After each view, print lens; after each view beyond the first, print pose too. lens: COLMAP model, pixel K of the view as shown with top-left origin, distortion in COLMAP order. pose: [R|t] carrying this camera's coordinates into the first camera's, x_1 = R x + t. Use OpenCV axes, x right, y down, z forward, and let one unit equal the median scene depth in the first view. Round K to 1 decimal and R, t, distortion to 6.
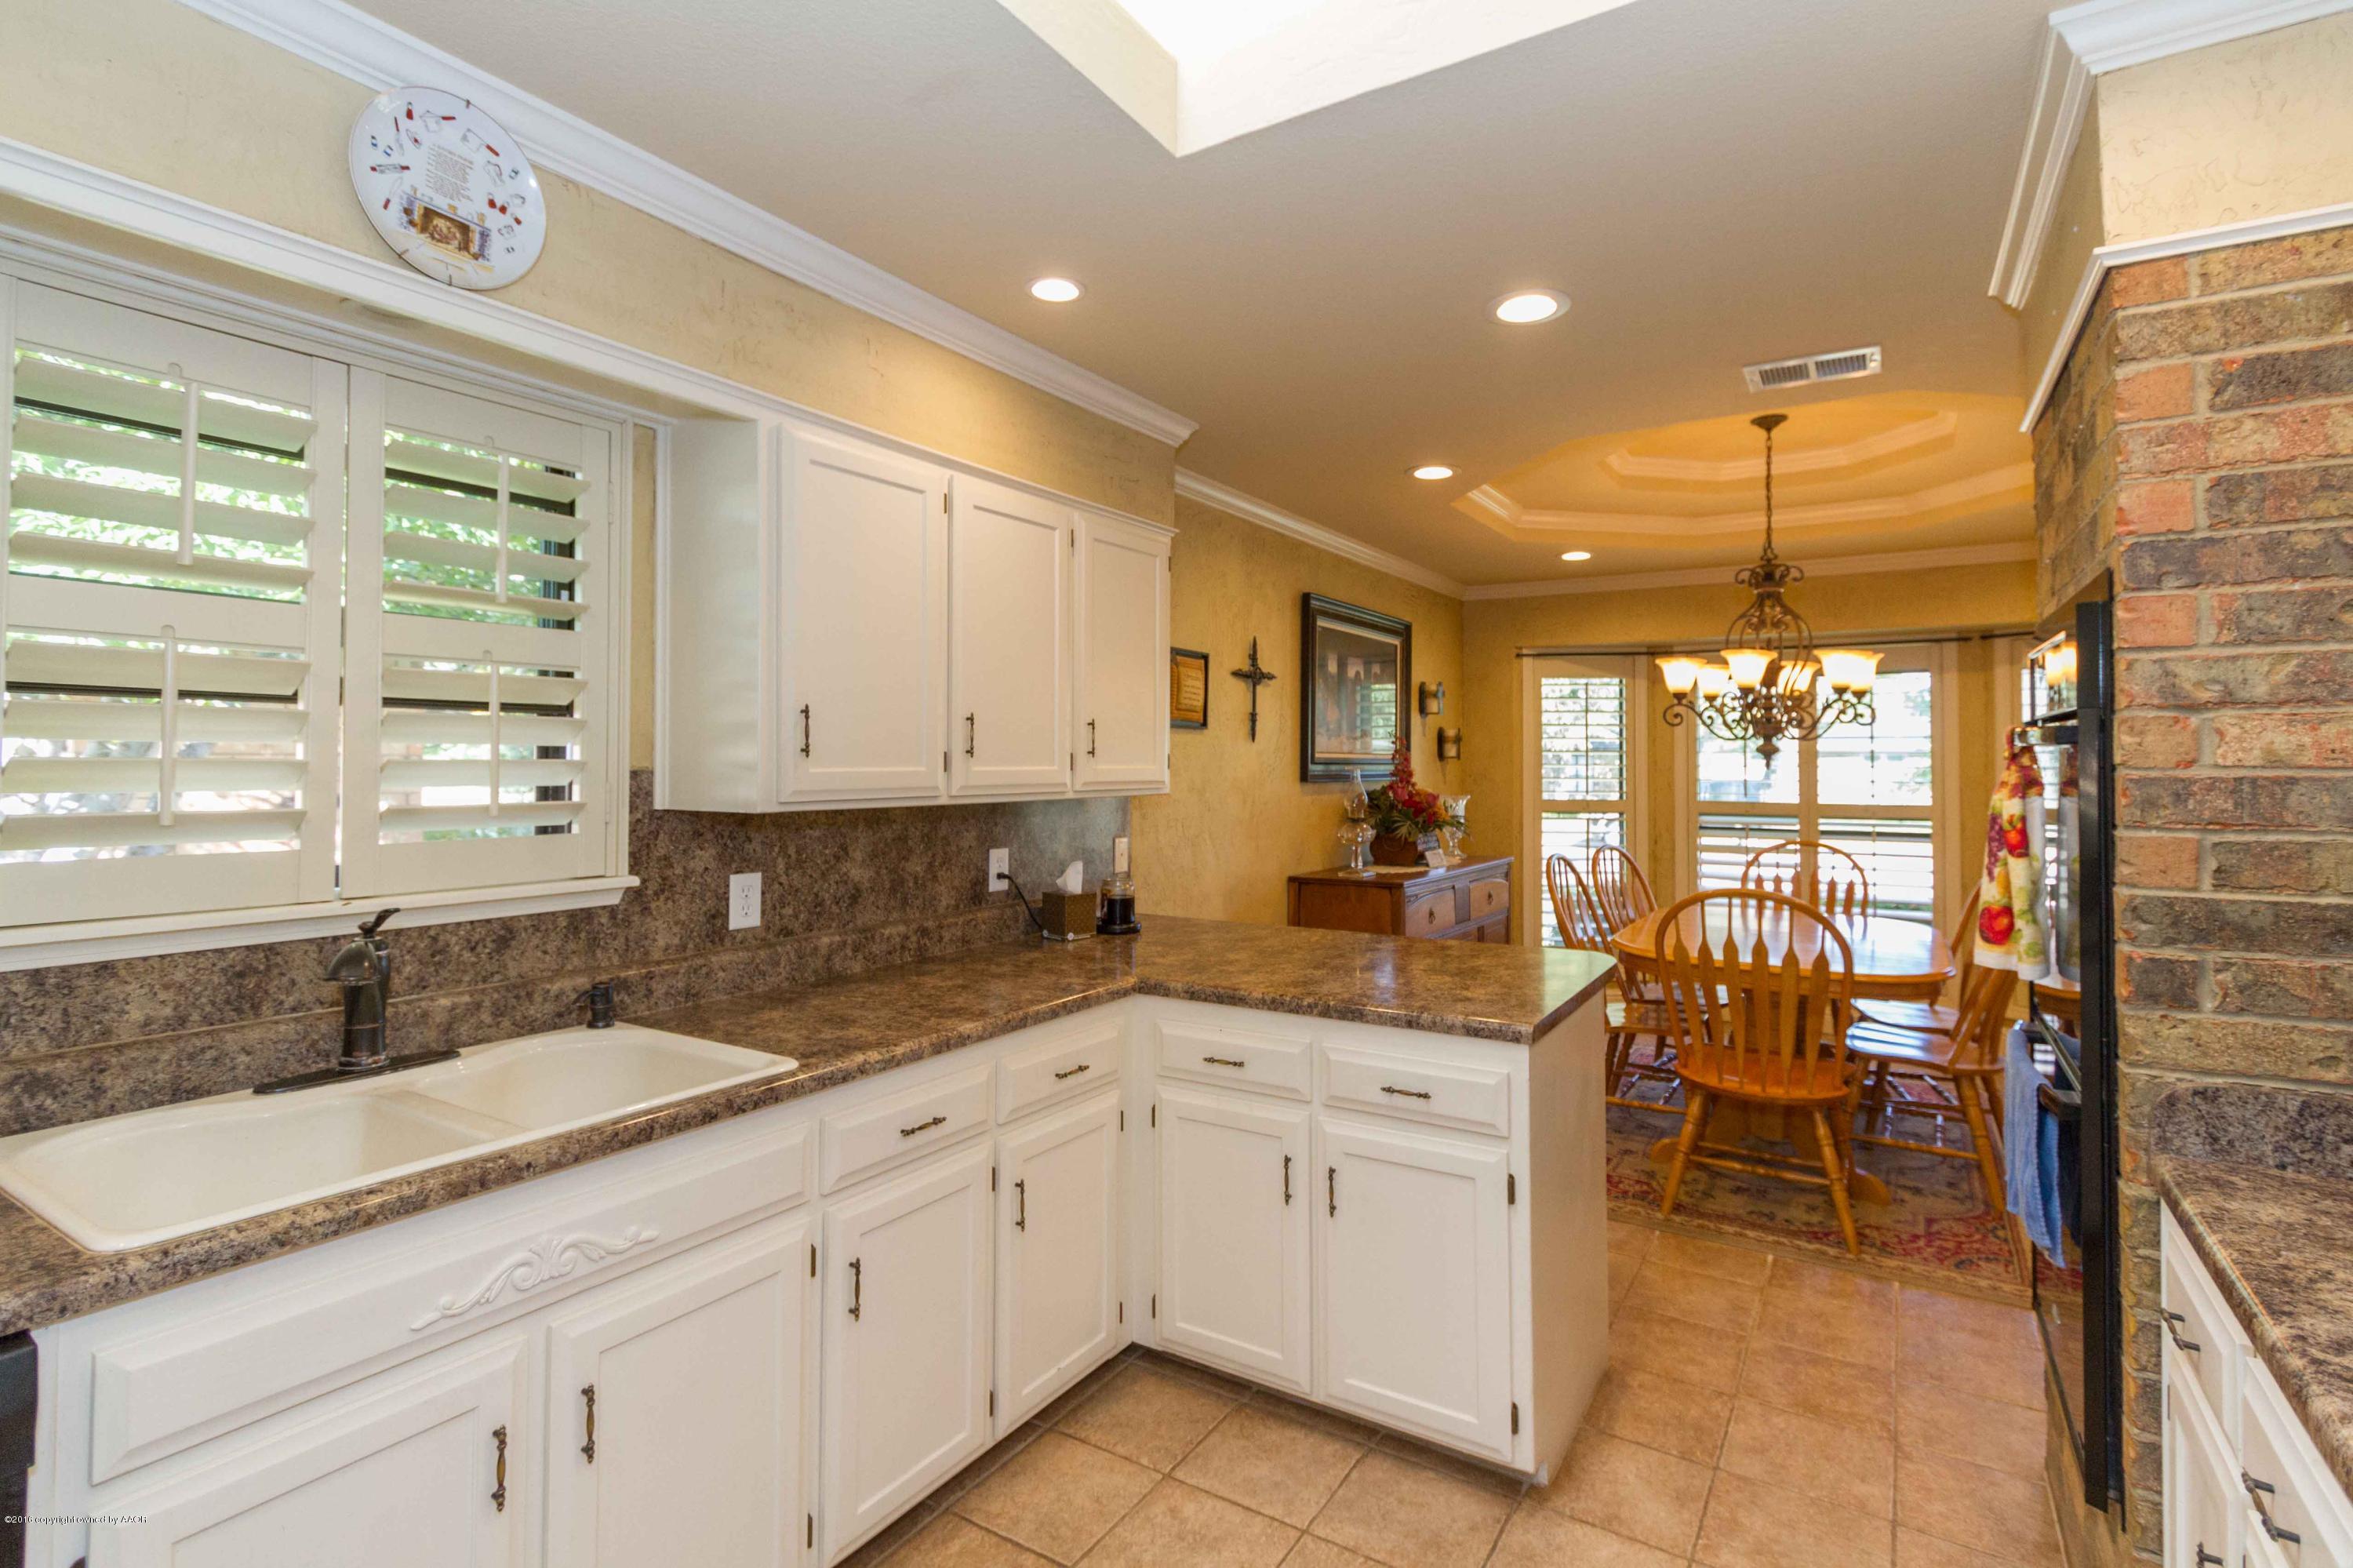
lens RADIAL K [[1107.8, 0, 1205.0], [0, 1107.8, 779.0], [0, 0, 1]] dist [0.003237, -0.000653]
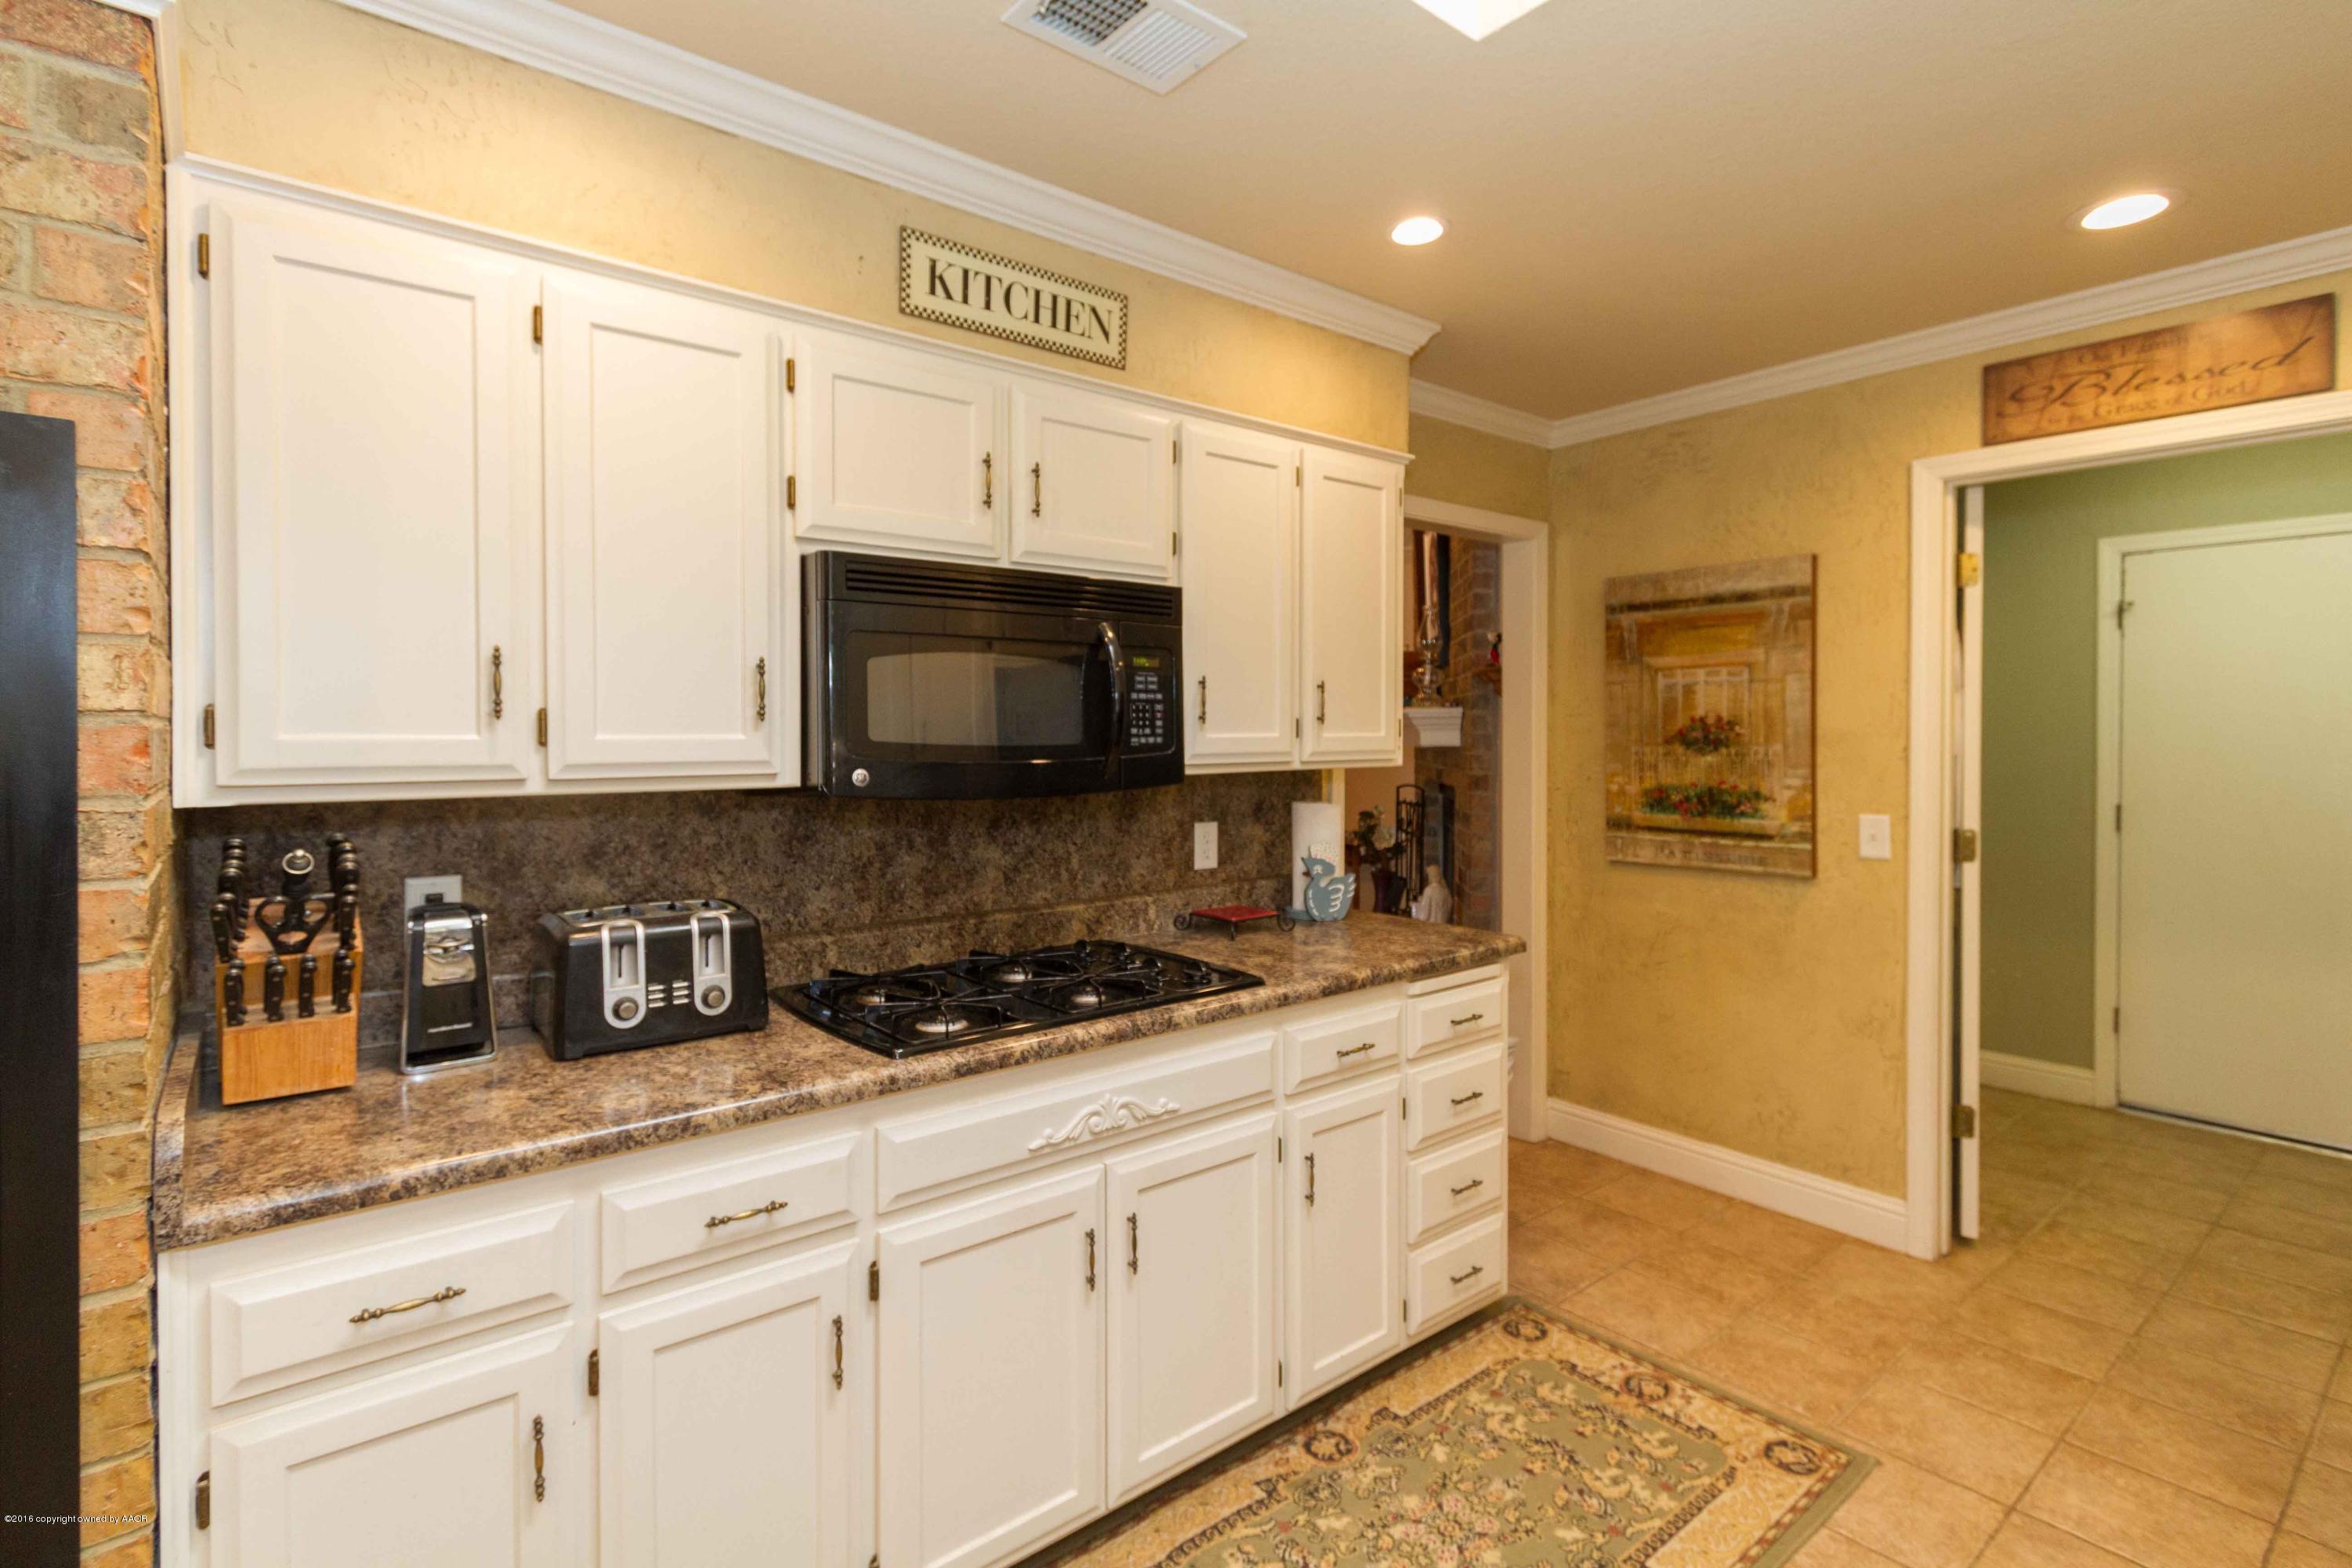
lens RADIAL K [[1073.5, 0, 1176.0], [0, 1073.5, 784.0], [0, 0, 1]] dist [0.022041, -0.000467]
pose [[0.937995, 0.012169, -0.346436, 0.095396], [0.000752, 0.999310, 0.037140, -0.001539], [0.346649, -0.035097, 0.937338, 0.149326]]
